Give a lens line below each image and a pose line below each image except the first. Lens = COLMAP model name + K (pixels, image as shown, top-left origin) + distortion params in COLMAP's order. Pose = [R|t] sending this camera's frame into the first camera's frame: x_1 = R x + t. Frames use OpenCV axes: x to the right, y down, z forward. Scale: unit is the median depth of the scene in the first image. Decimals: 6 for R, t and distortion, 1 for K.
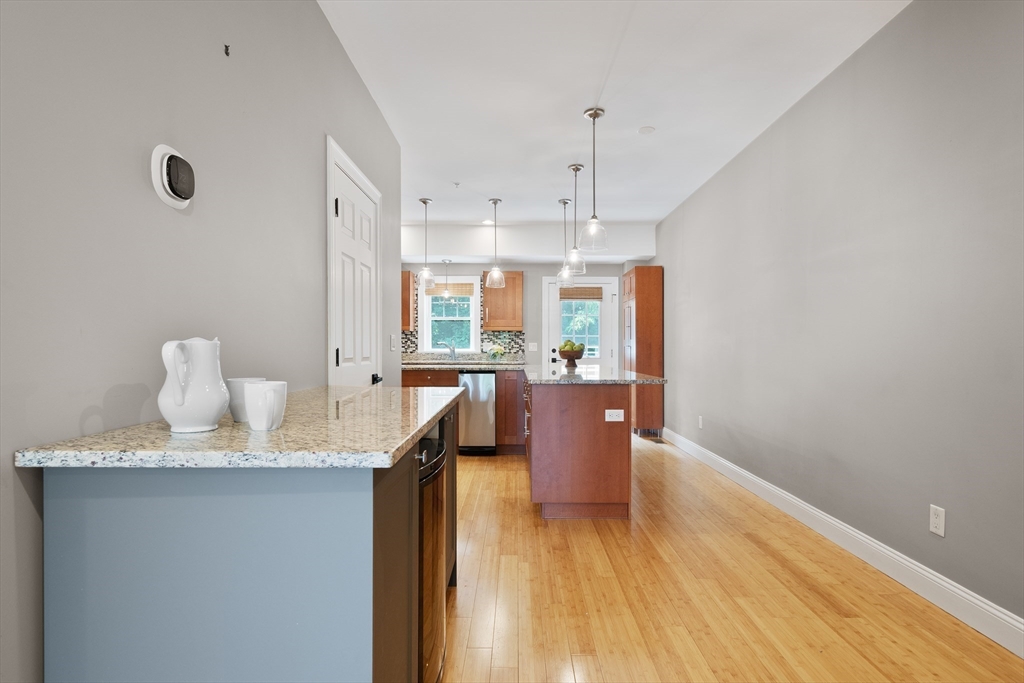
lens RADIAL K [[513.4, 0, 511.7], [0, 513.4, 348.1], [0, 0, 1]] dist [0.004705, 0.000318]
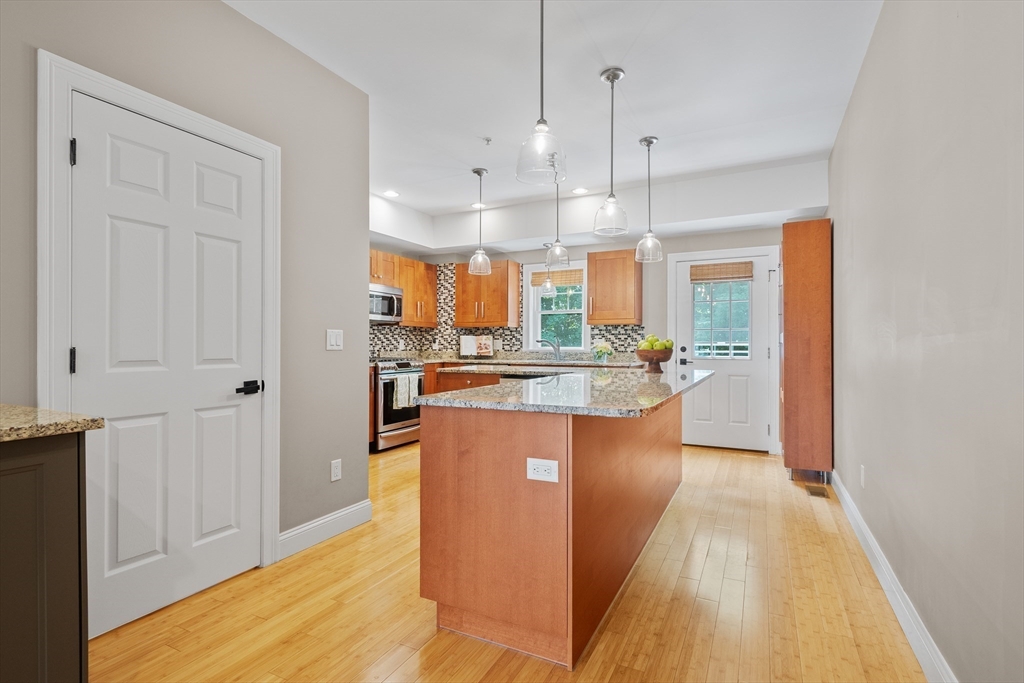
lens RADIAL K [[490.3, 0, 512.0], [0, 490.3, 341.5], [0, 0, 1]] dist [0.008587, 0.000276]
pose [[0.894708, -0.004909, -0.446624, 0.187319], [0.001069, 0.999960, -0.008849, -0.000378], [0.446650, 0.007440, 0.894678, 0.239843]]
